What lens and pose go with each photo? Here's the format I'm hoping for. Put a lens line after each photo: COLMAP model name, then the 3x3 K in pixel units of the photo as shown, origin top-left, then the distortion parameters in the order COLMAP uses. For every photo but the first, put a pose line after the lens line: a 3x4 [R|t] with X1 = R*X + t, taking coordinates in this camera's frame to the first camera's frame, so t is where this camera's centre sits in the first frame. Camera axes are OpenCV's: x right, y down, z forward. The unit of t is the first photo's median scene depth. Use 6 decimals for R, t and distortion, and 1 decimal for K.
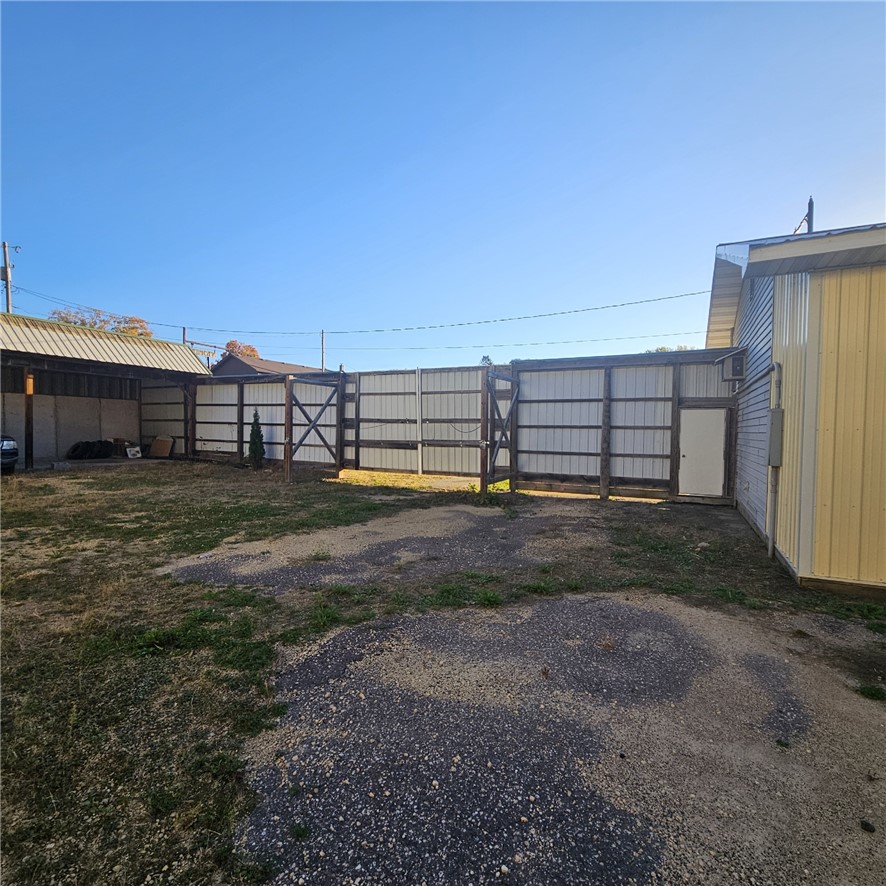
lens RADIAL K [[483.2, 0, 443.0], [0, 483.2, 443.0], [0, 0, 1]] dist [-0.000928, 0.000427]
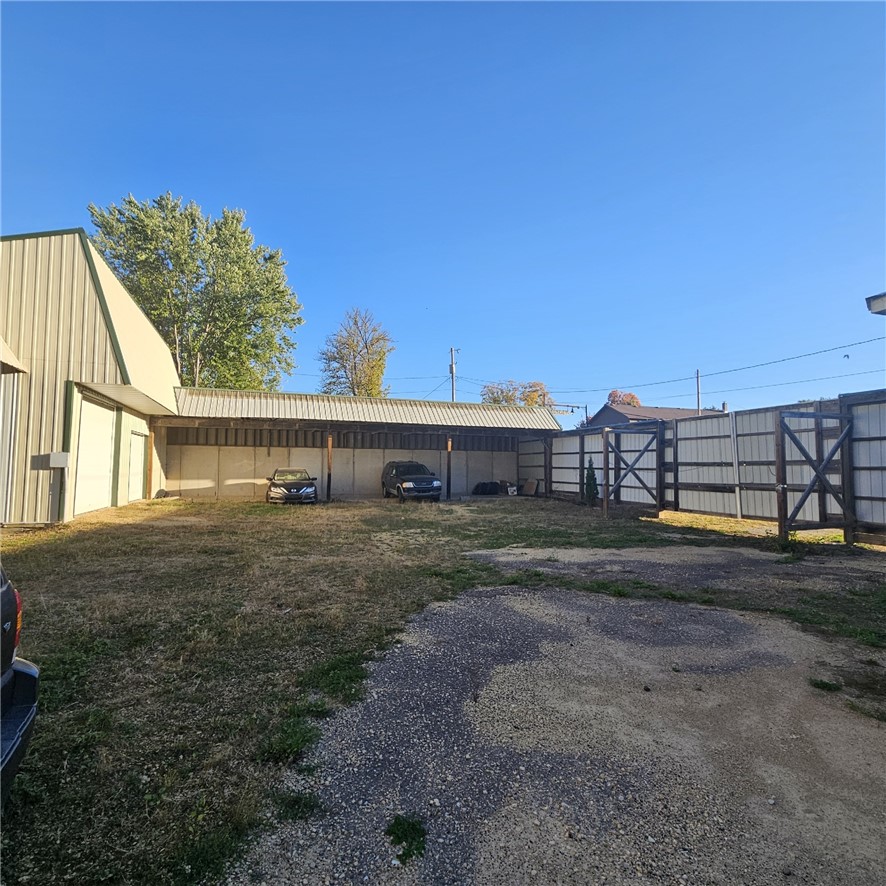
lens RADIAL K [[483.2, 0, 443.0], [0, 483.2, 443.0], [0, 0, 1]] dist [-0.000928, 0.000427]
pose [[0.712476, -0.048377, -0.700027, 0.208646], [-0.015120, 0.996330, -0.084243, 0.003886], [0.701533, 0.070606, 0.709130, -0.114170]]
